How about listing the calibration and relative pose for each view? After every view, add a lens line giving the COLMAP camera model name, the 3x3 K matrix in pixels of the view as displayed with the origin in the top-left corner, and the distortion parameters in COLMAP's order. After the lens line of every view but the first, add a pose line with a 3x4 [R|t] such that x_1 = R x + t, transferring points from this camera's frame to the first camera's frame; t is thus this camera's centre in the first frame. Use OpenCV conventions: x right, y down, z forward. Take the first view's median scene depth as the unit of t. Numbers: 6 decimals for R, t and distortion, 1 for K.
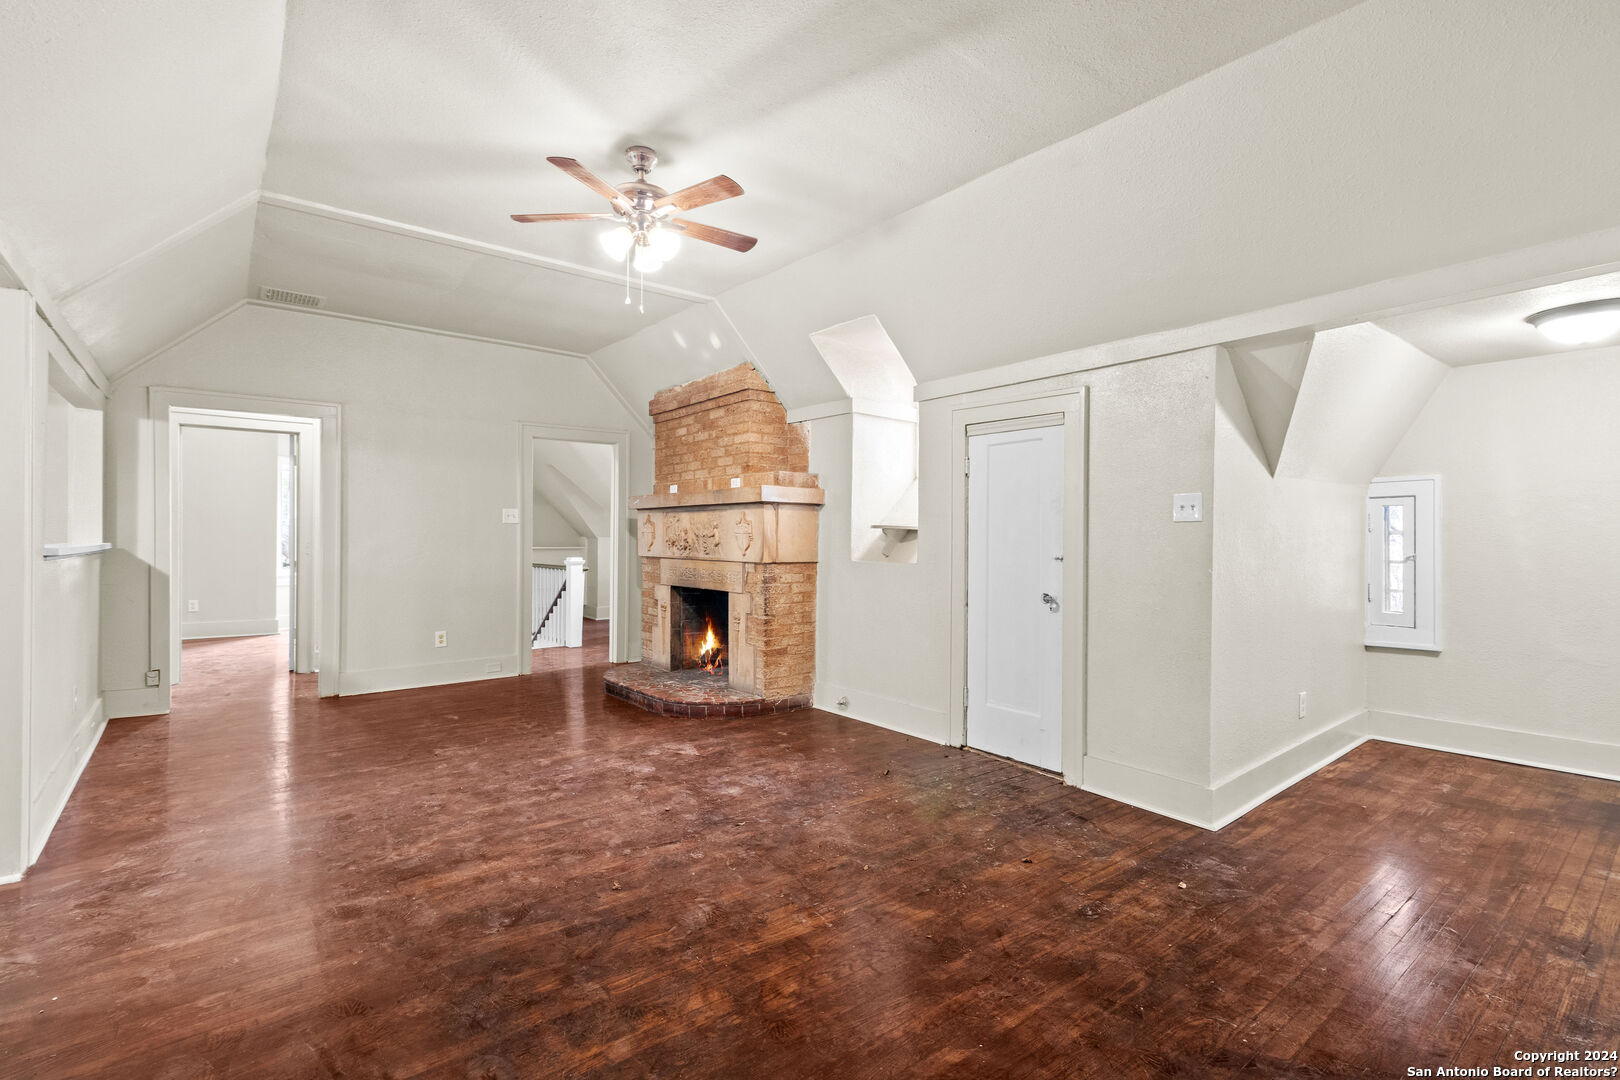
lens RADIAL K [[748.9, 0, 813.2], [0, 748.9, 539.9], [0, 0, 1]] dist [0.003172, -0.001227]
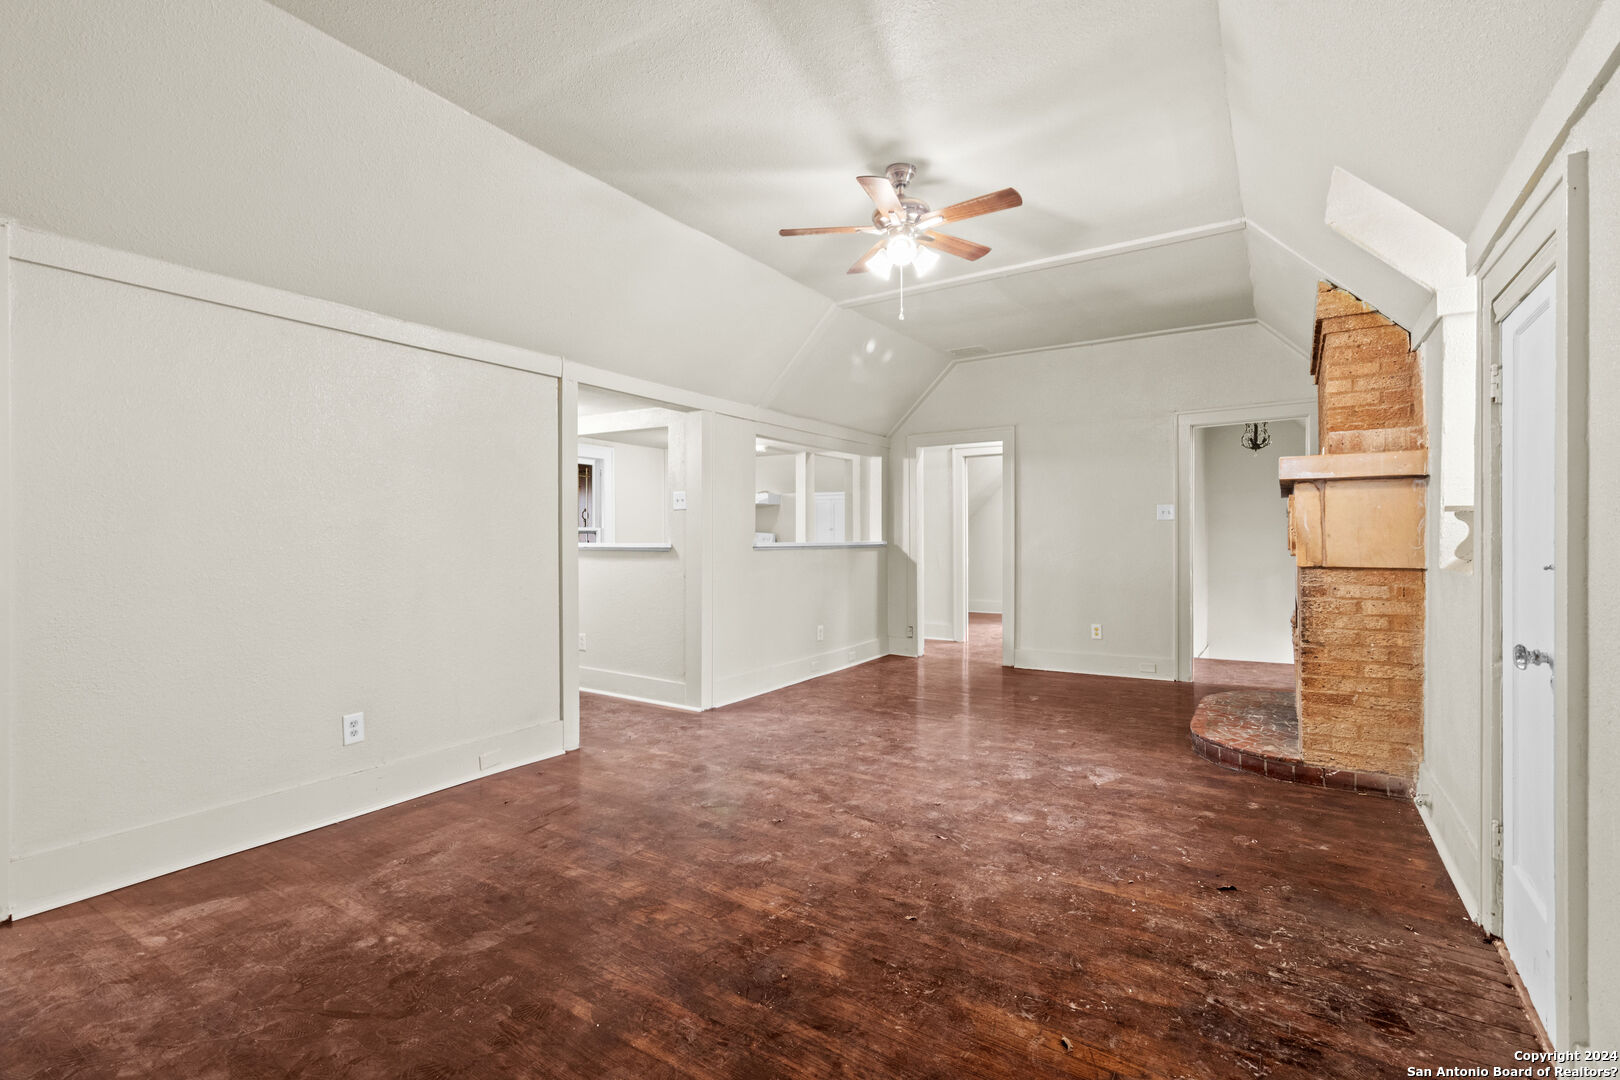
lens RADIAL K [[748.9, 0, 809.9], [0, 748.9, 542.0], [0, 0, 1]] dist [0.003172, -0.001227]
pose [[0.310229, -0.001640, -0.950661, 0.629665], [0.003234, 0.999995, -0.000670, 0.008601], [0.950657, -0.002867, 0.310232, 0.469828]]
